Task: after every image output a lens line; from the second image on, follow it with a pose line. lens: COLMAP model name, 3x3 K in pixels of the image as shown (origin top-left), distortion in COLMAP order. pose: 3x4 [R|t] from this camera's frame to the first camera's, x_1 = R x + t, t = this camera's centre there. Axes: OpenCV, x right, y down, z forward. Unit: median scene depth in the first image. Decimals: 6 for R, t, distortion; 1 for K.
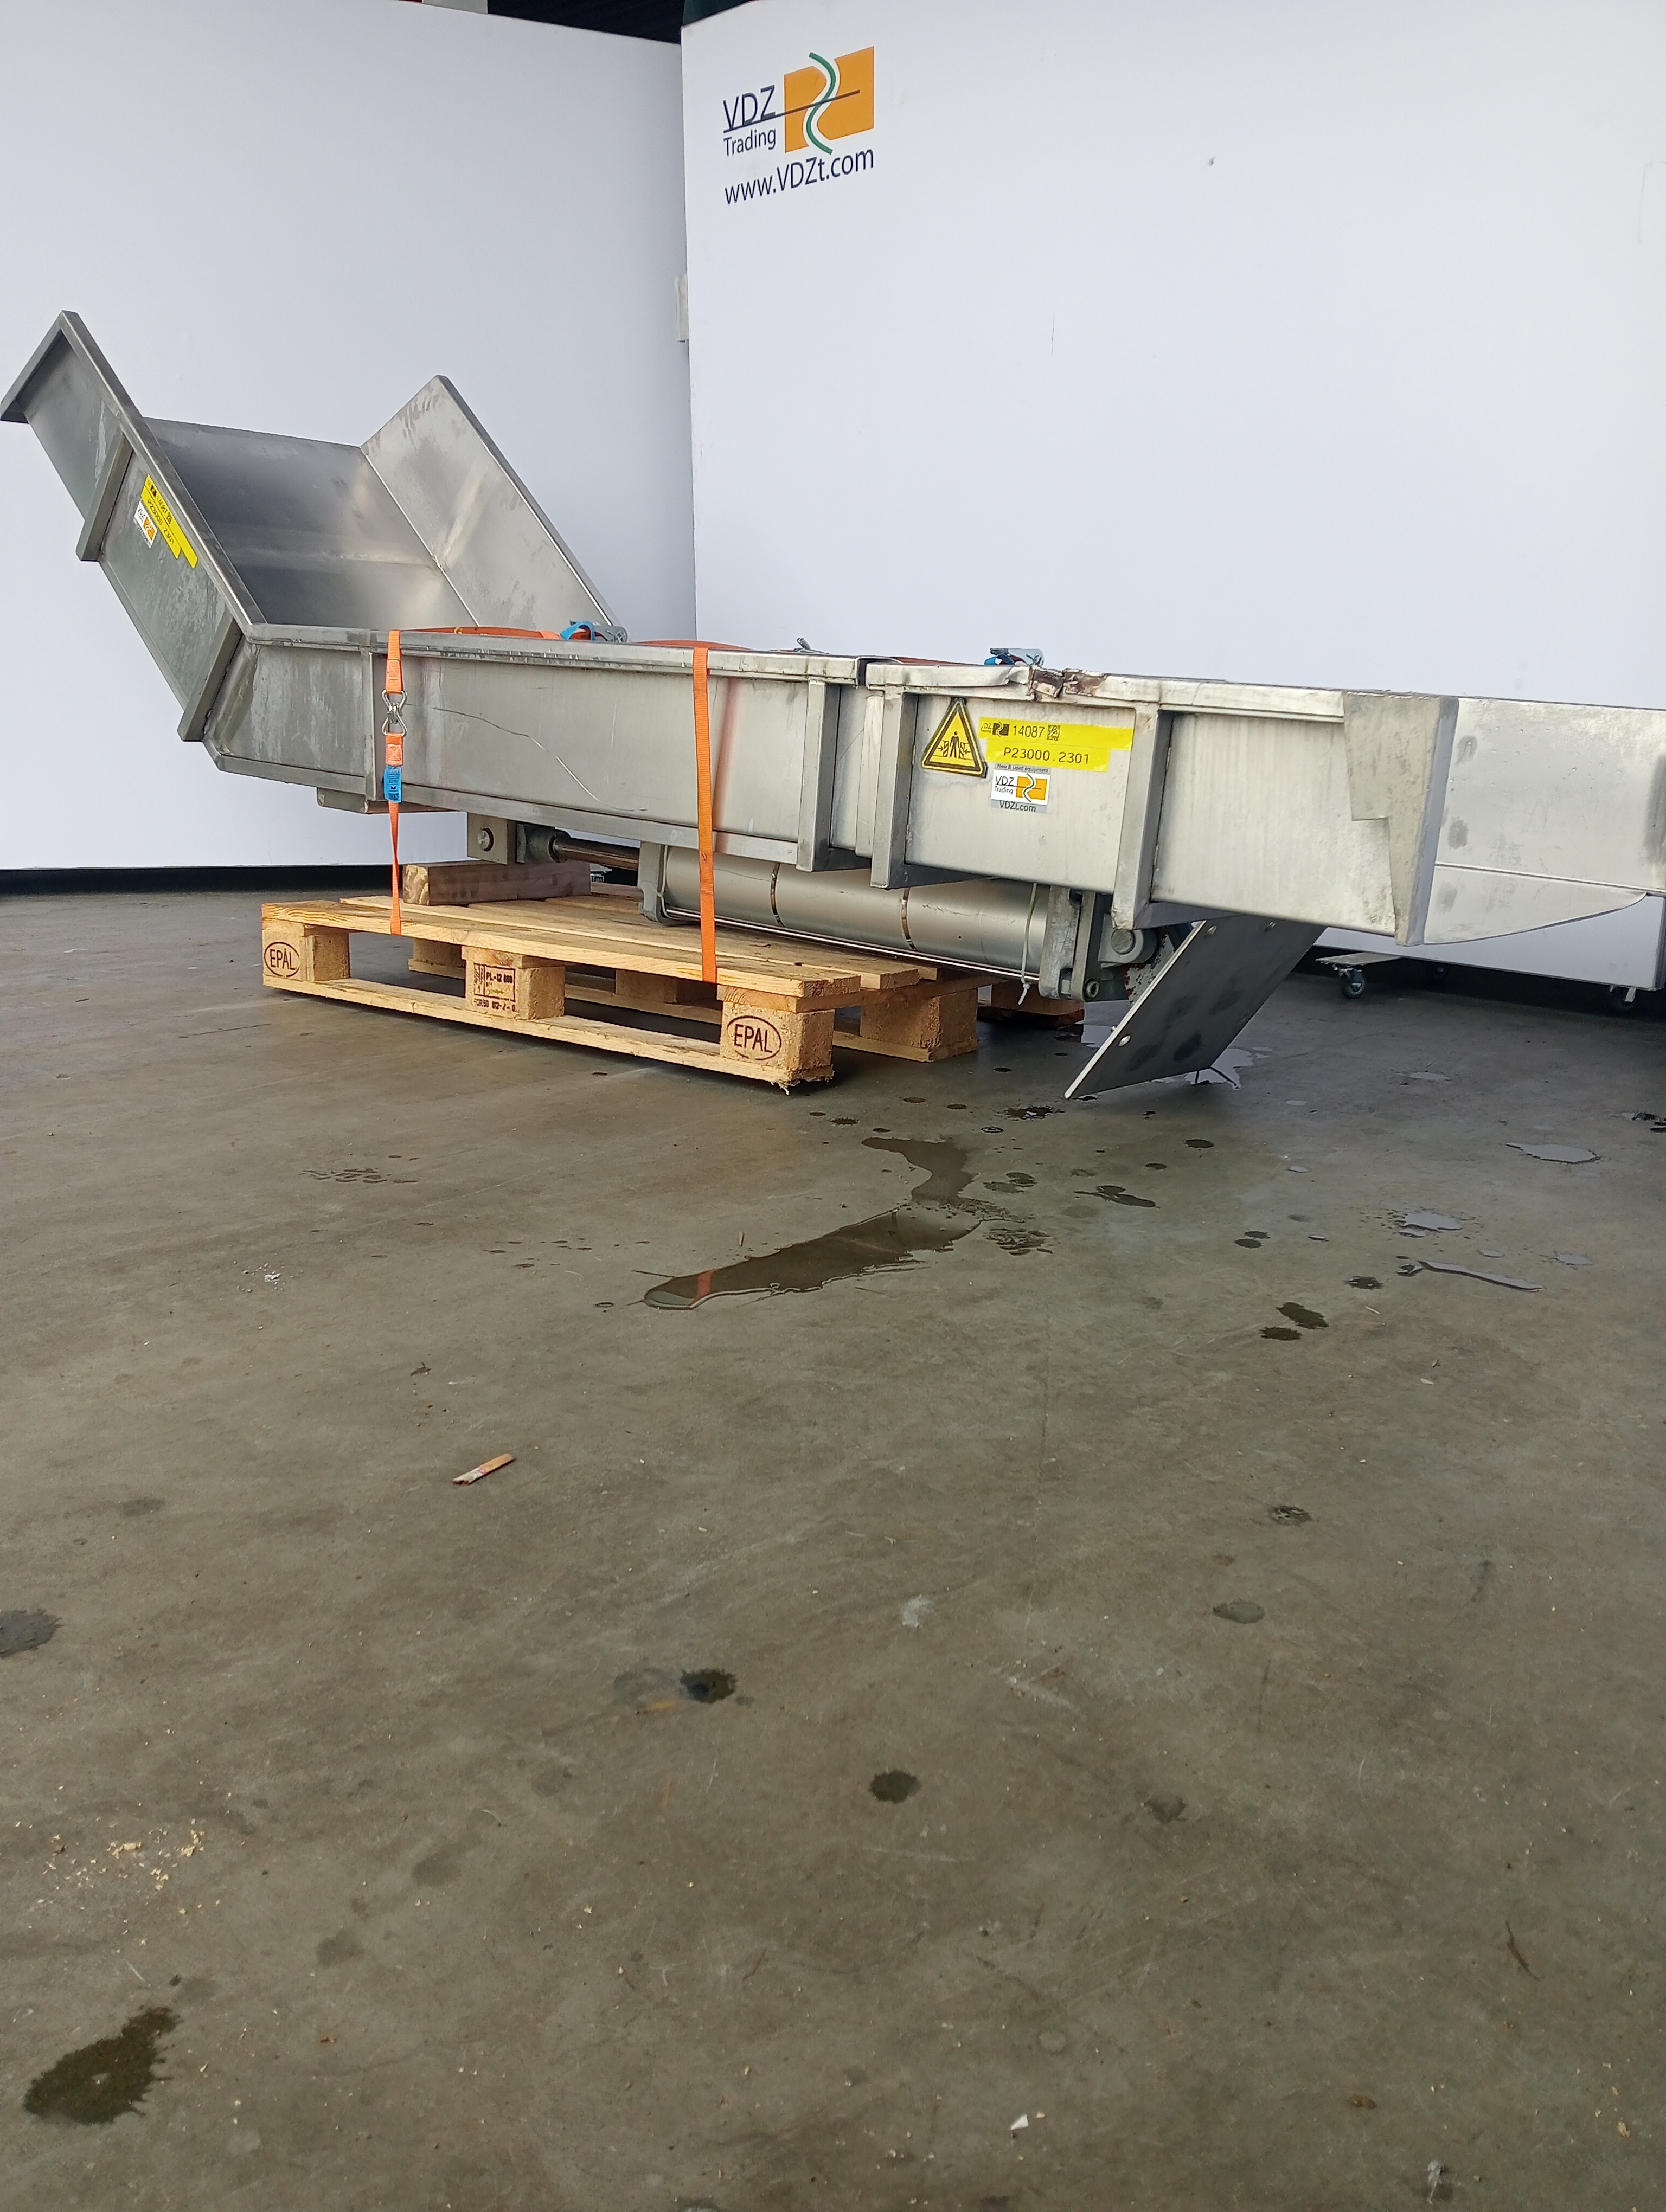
lens RADIAL K [[1734.4, 0, 820.7], [0, 1734.4, 1093.0], [0, 0, 1]] dist [0.050750, -0.098479]
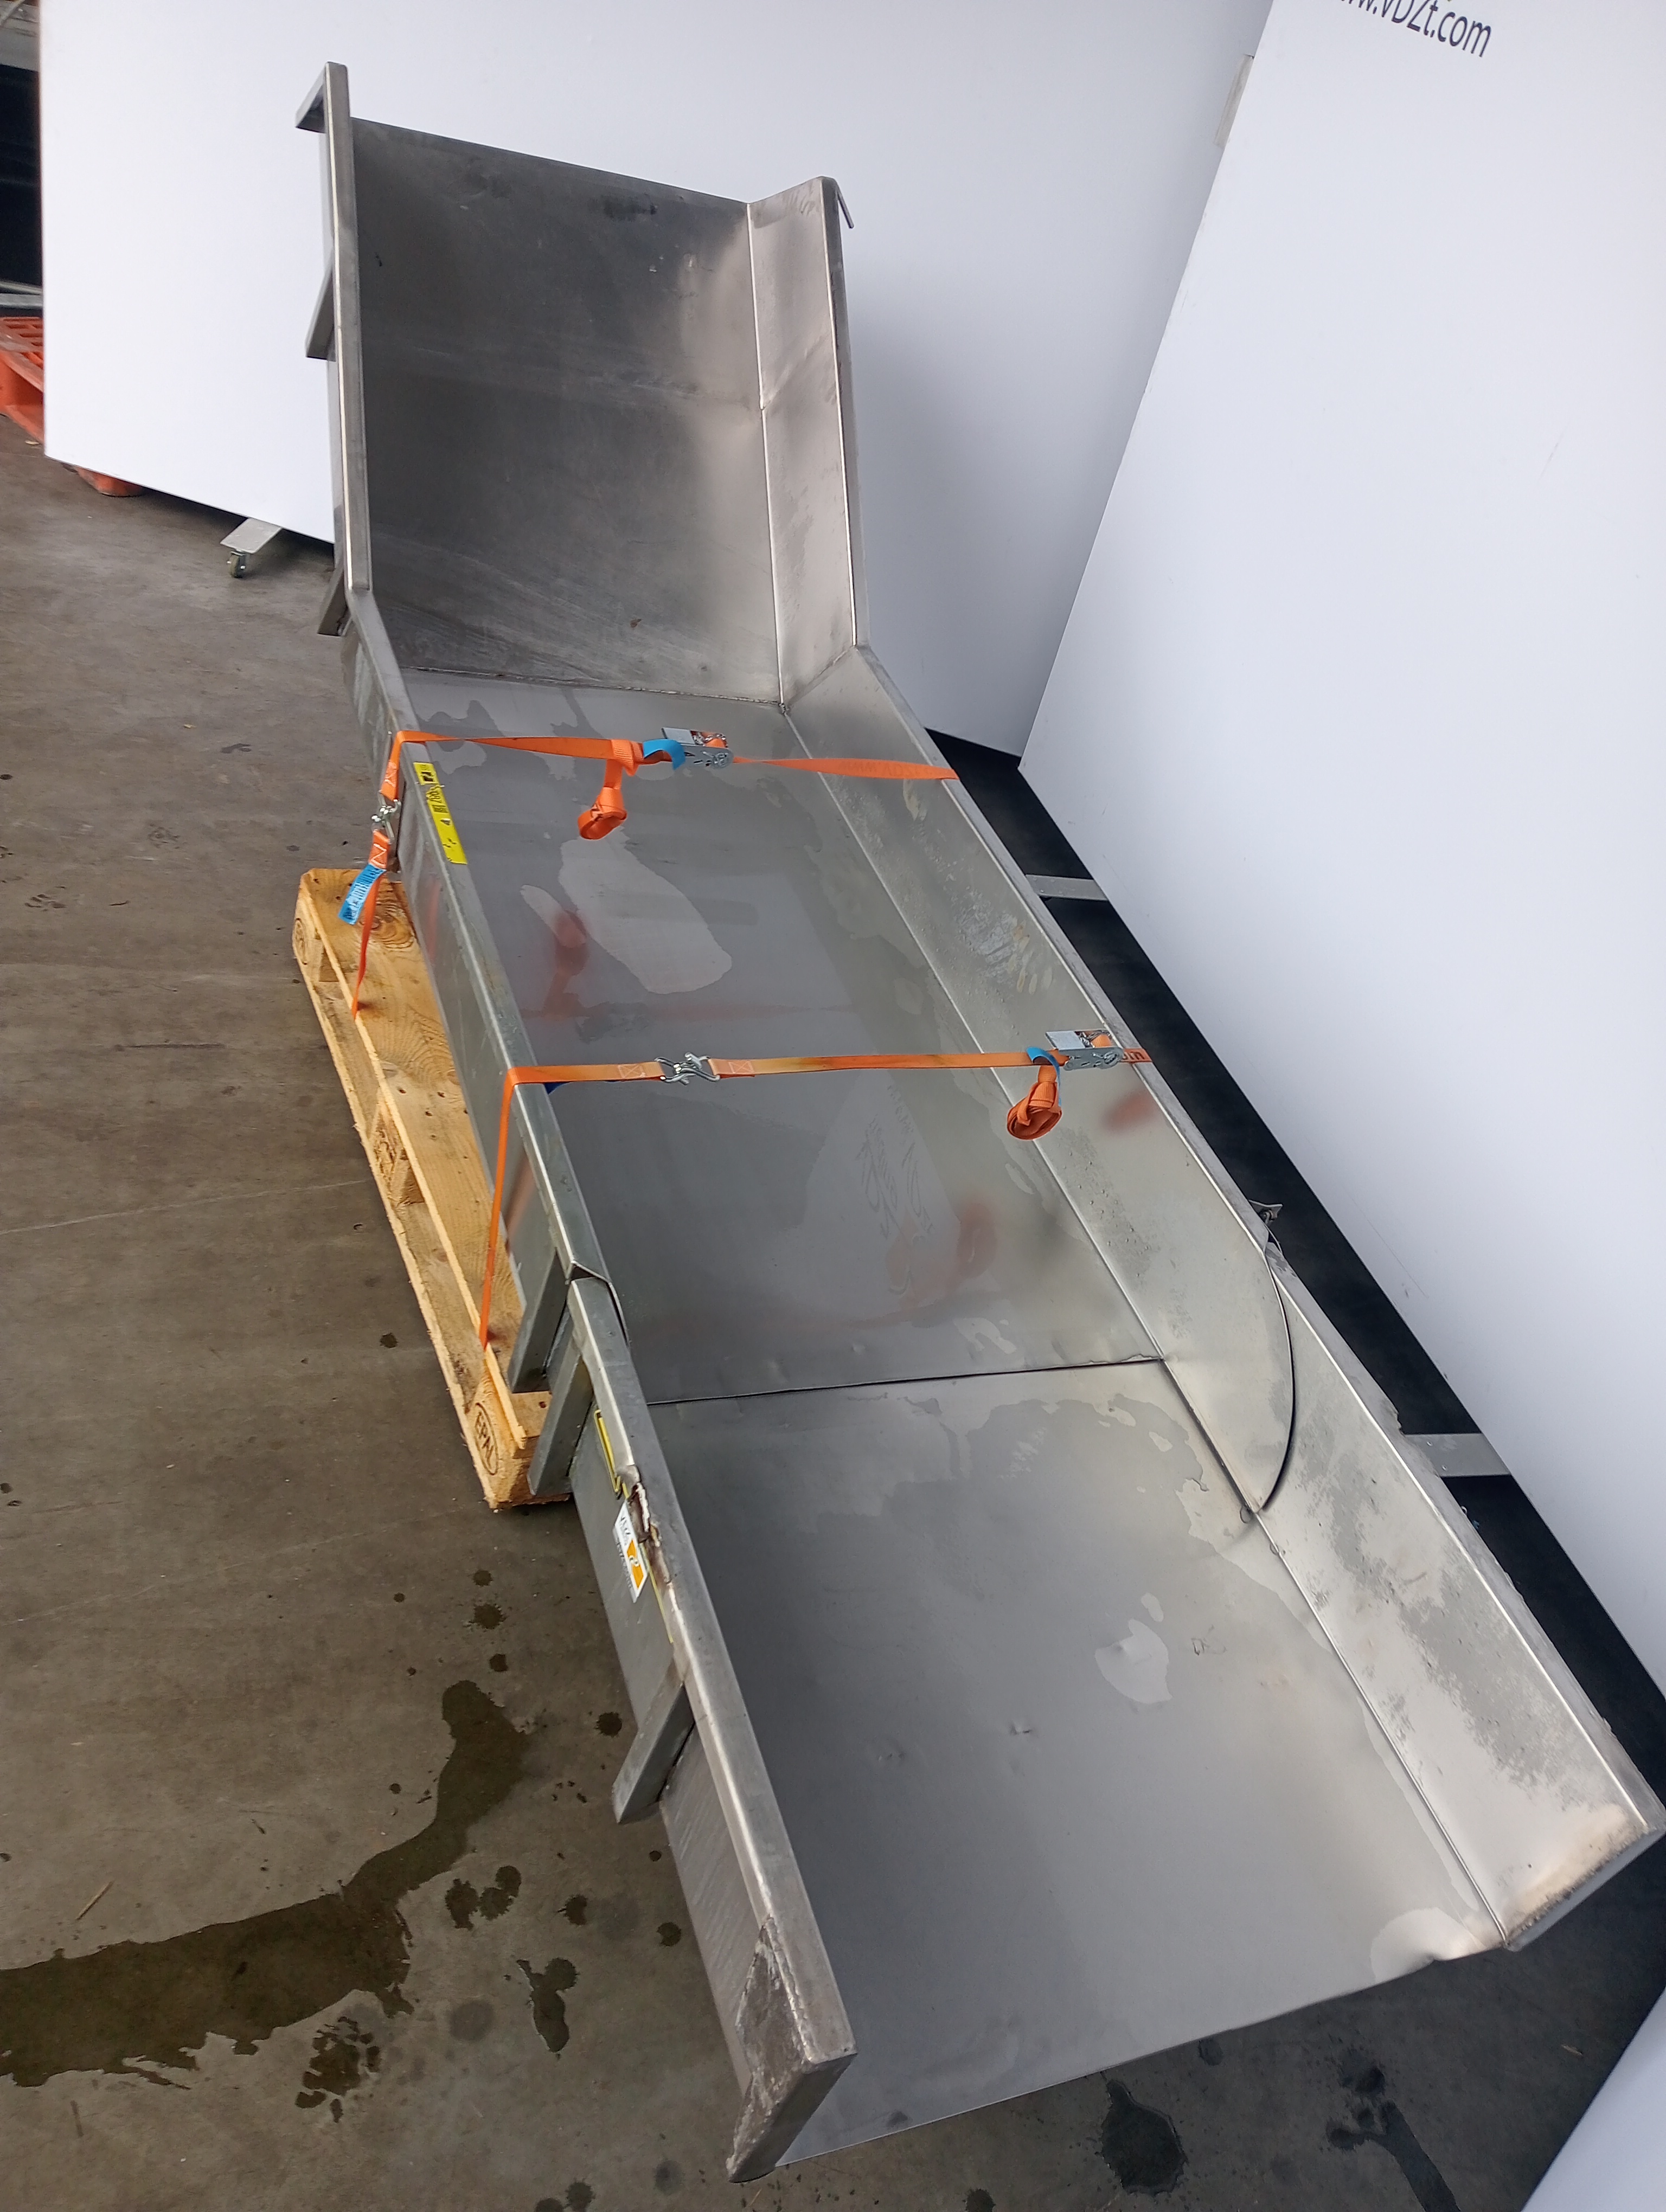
lens RADIAL K [[1734.4, 0, 826.2], [0, 1734.4, 1080.7], [0, 0, 1]] dist [0.050750, -0.098479]
pose [[0.865126, 0.441728, -0.237555, 0.195521], [-0.333066, 0.860102, 0.386383, -0.477968], [0.374998, -0.255149, 0.891221, 0.255055]]
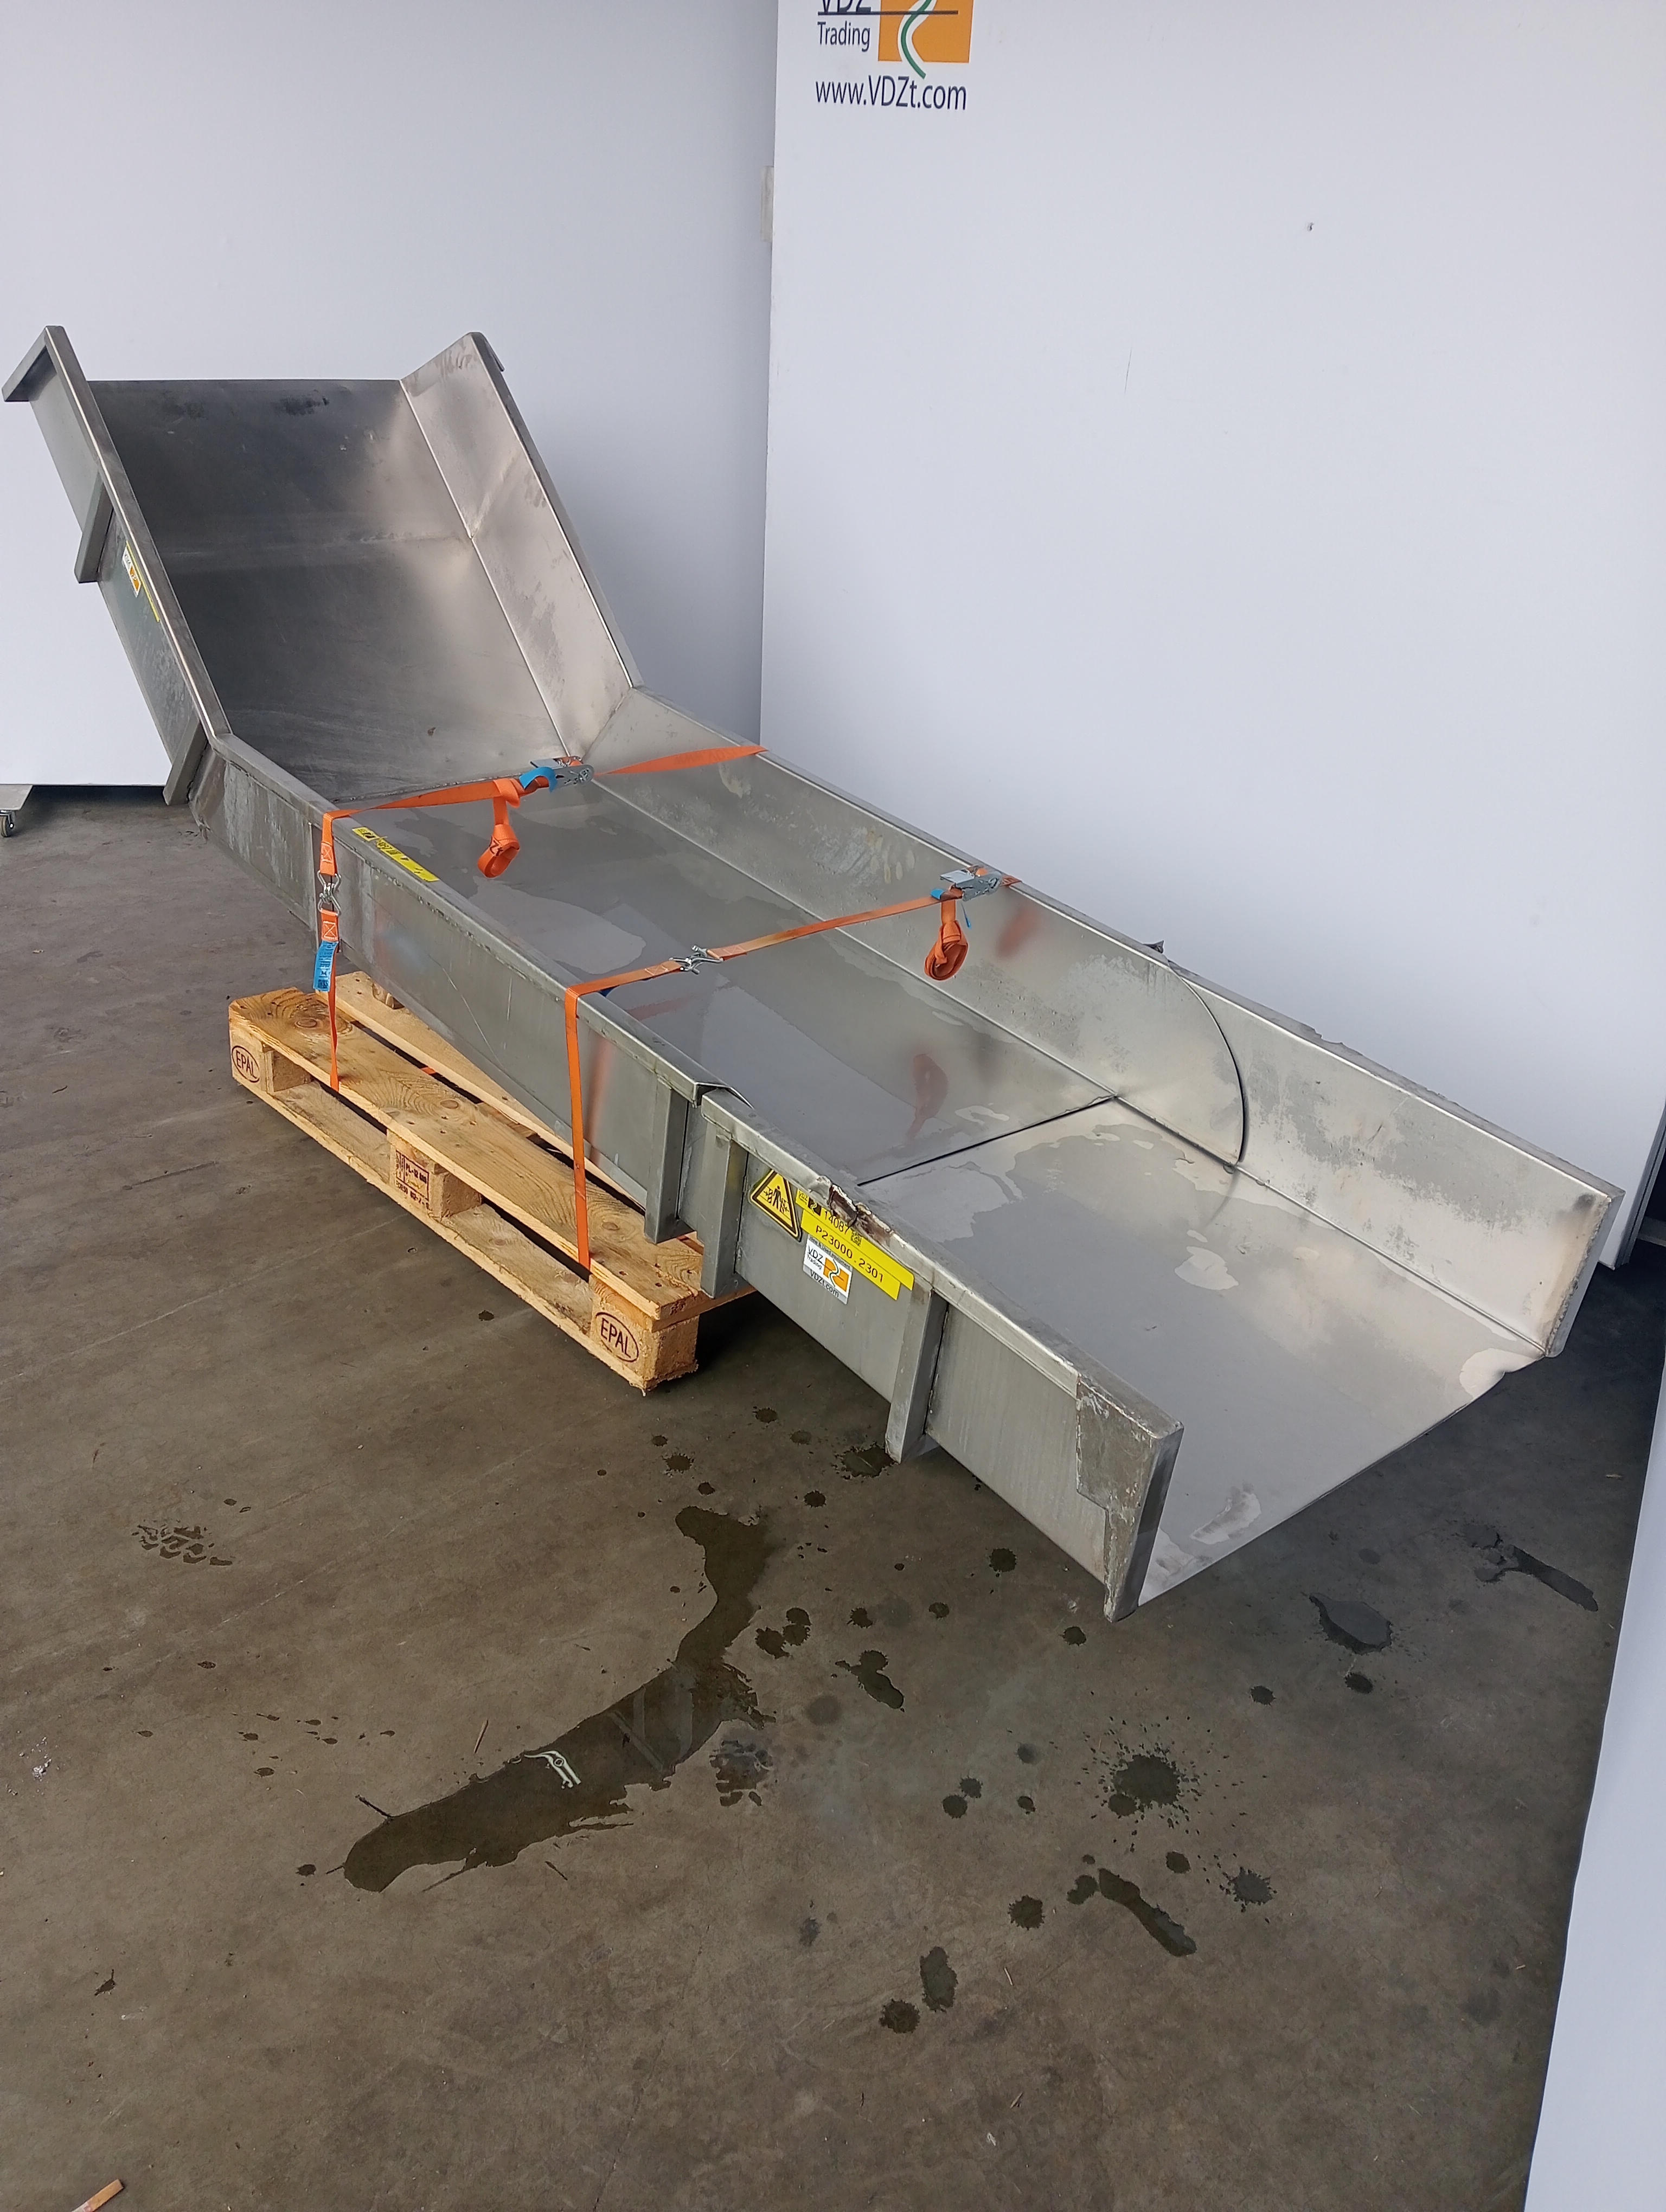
lens RADIAL K [[1734.4, 0, 830.2], [0, 1734.4, 1084.9], [0, 0, 1]] dist [0.050750, -0.098479]
pose [[0.988670, 0.112564, -0.099301, 0.137862], [-0.085145, 0.965374, 0.246583, -0.354365], [0.123619, -0.235334, 0.964021, 0.049792]]
